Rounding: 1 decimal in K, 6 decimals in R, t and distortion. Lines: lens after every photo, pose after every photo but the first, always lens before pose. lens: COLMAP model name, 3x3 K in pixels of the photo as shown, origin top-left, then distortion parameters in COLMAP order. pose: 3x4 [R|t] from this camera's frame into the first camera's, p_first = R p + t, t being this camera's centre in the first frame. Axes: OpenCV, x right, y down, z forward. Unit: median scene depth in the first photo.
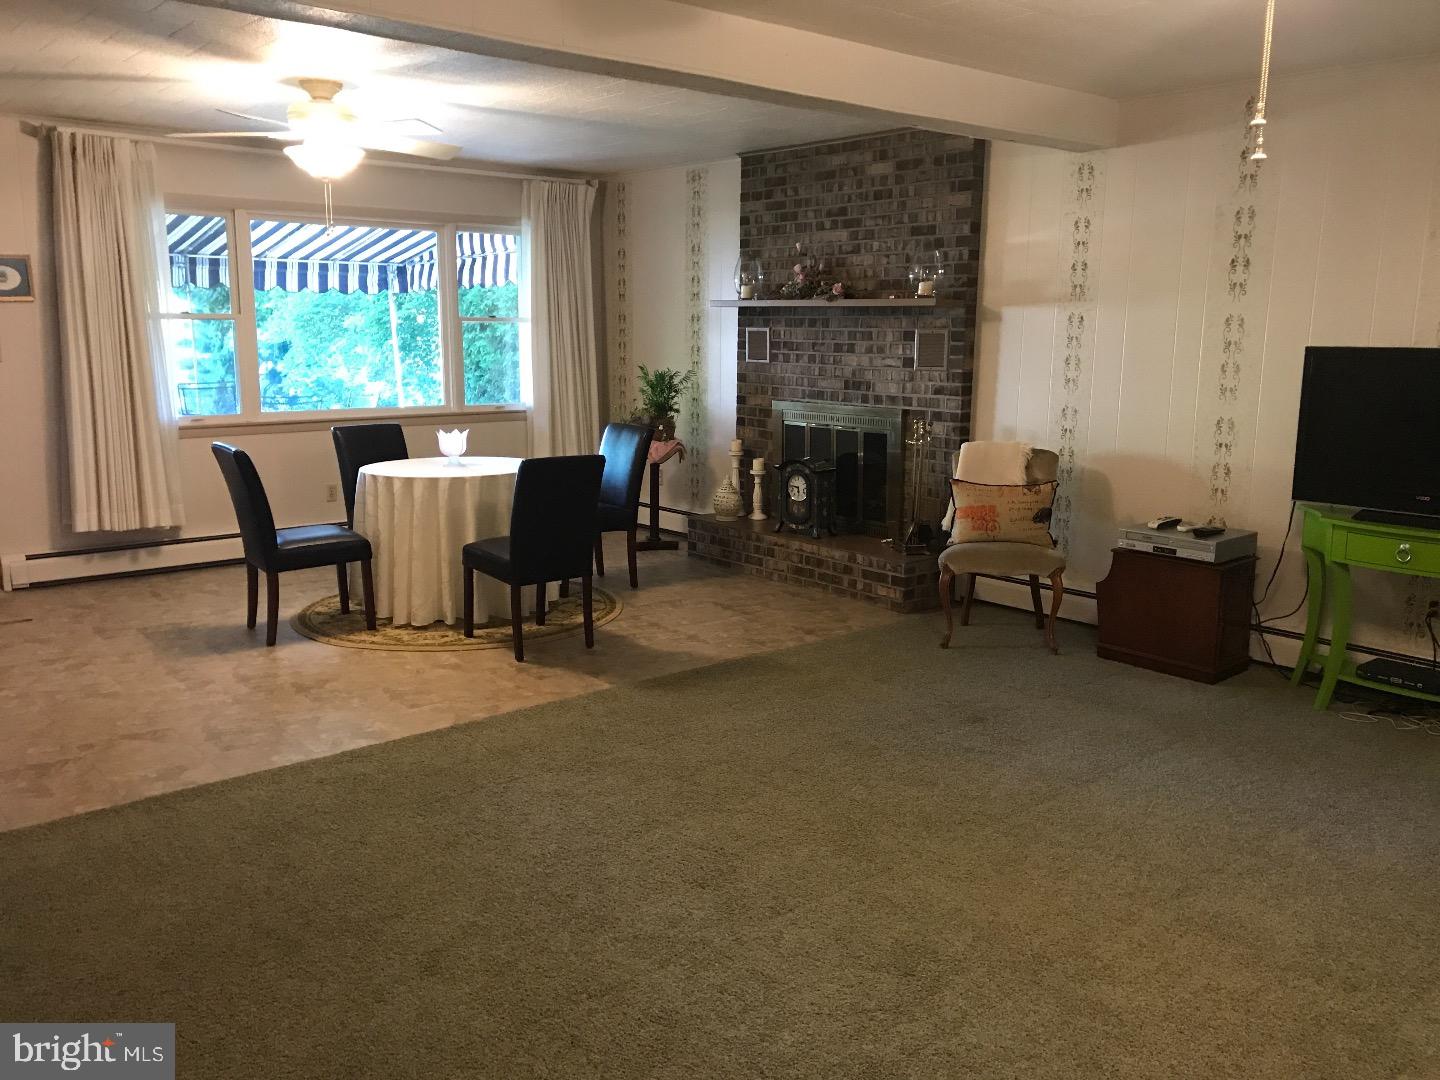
lens RADIAL K [[1185.9, 0, 716.2], [0, 1185.9, 542.0], [0, 0, 1]] dist [0.011743, -0.004692]
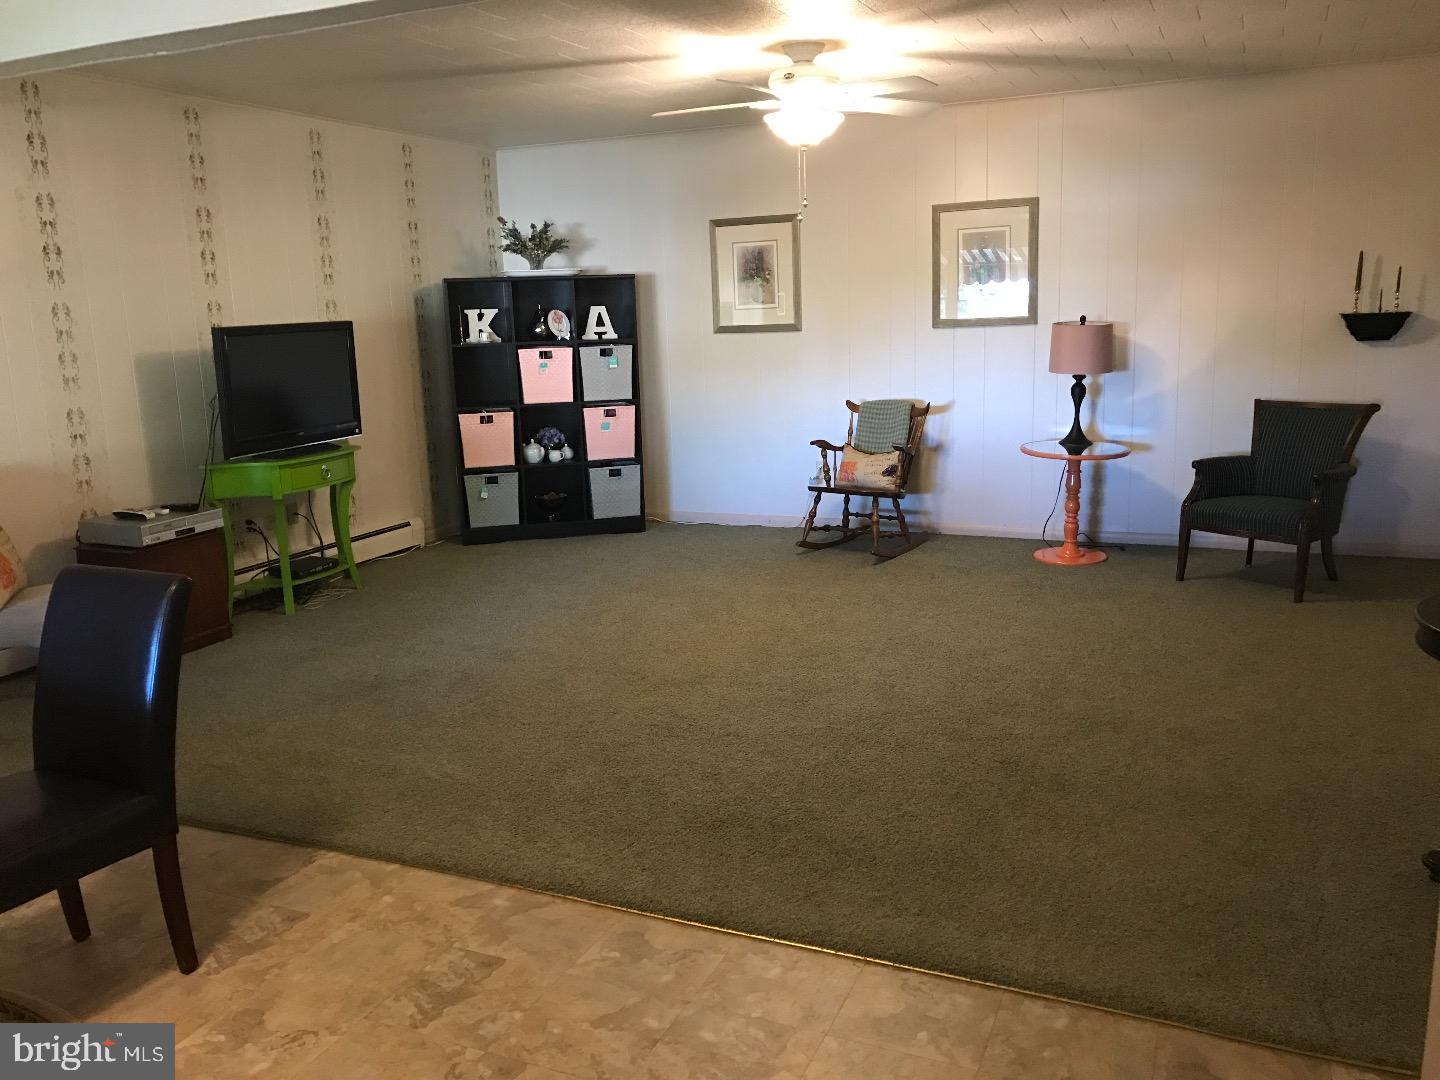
lens RADIAL K [[1185.9, 0, 716.3], [0, 1185.9, 536.5], [0, 0, 1]] dist [0.011743, -0.004692]
pose [[-0.422949, -0.180782, 0.887937, -0.719458], [0.195762, 0.938528, 0.284329, -0.189231], [-0.884755, 0.294081, -0.361560, 0.960105]]
